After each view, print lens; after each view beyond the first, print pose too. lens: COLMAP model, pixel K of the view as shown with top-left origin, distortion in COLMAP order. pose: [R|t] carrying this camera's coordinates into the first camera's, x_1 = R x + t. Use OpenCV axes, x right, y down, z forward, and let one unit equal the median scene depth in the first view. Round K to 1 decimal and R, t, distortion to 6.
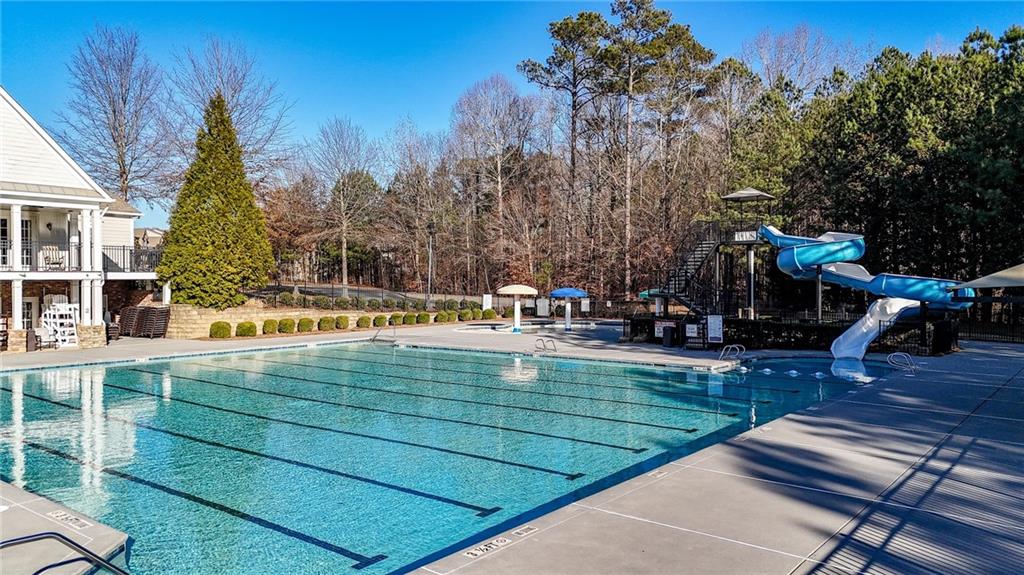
lens RADIAL K [[749.0, 0, 511.0], [0, 749.0, 286.4], [0, 0, 1]] dist [0.094759, -0.088006]
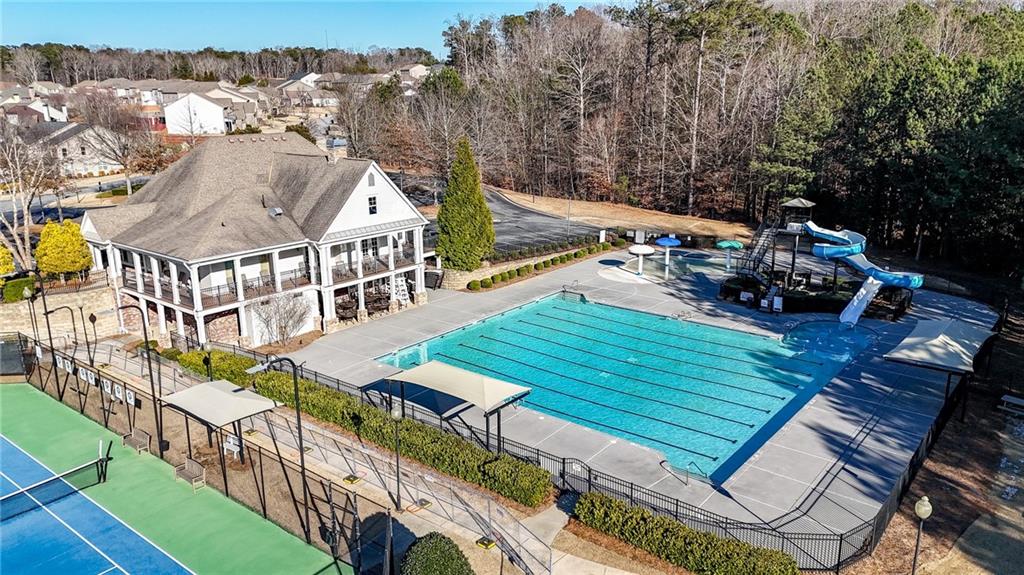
lens RADIAL K [[749.0, 0, 512.0], [0, 749.0, 290.0], [0, 0, 1]] dist [0.094759, -0.088006]
pose [[0.999971, -0.006345, -0.004302, -0.264225], [0.007219, 0.968298, 0.249694, -0.314780], [0.002581, -0.249718, 0.968315, -0.558637]]
